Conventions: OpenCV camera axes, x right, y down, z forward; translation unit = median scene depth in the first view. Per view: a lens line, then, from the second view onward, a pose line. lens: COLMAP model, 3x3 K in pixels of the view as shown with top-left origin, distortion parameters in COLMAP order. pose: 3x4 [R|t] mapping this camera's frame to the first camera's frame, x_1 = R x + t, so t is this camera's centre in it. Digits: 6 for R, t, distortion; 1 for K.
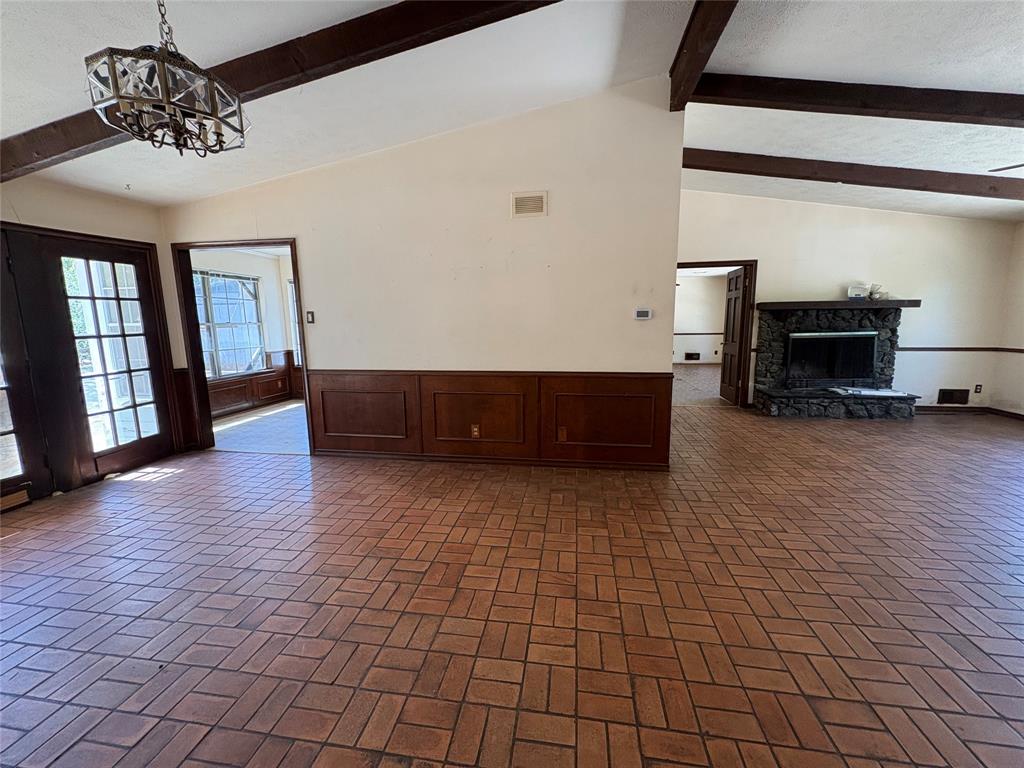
lens RADIAL K [[408.8, 0, 513.3], [0, 408.8, 383.1], [0, 0, 1]] dist [-0.001325, -0.000159]
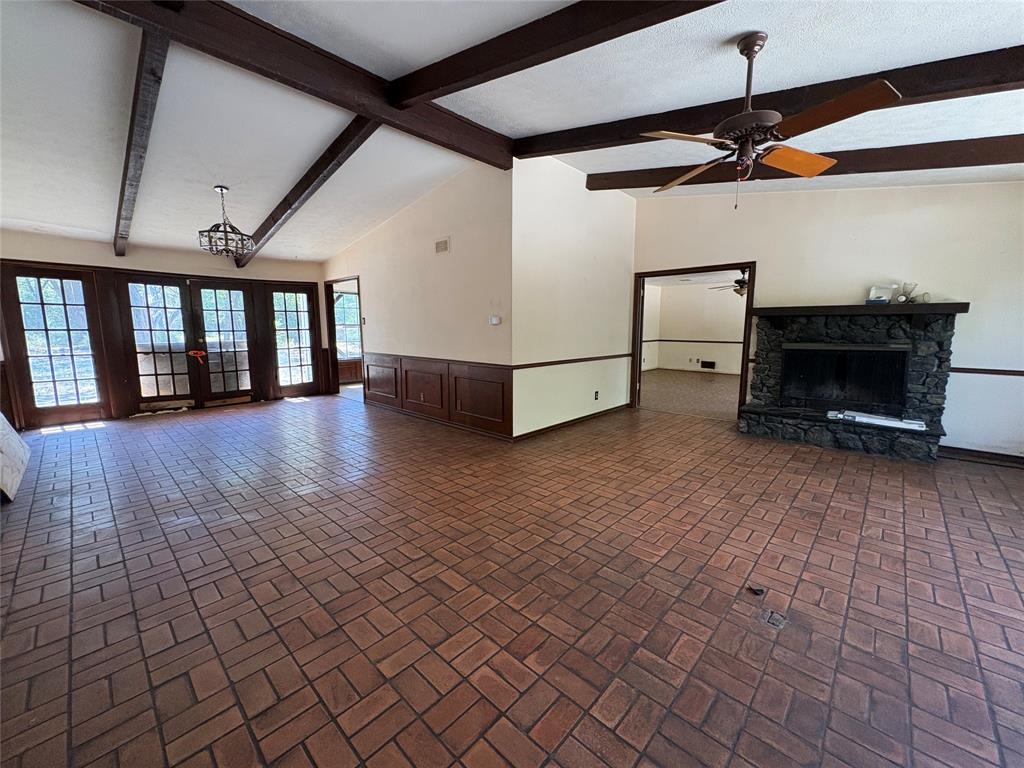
lens RADIAL K [[408.8, 0, 511.9], [0, 408.8, 383.3], [0, 0, 1]] dist [-0.001325, -0.000159]
pose [[0.825954, 0.090808, -0.556376, 0.735525], [-0.096850, 0.995124, 0.018641, 0.004381], [0.555356, 0.038488, 0.830722, -0.048862]]
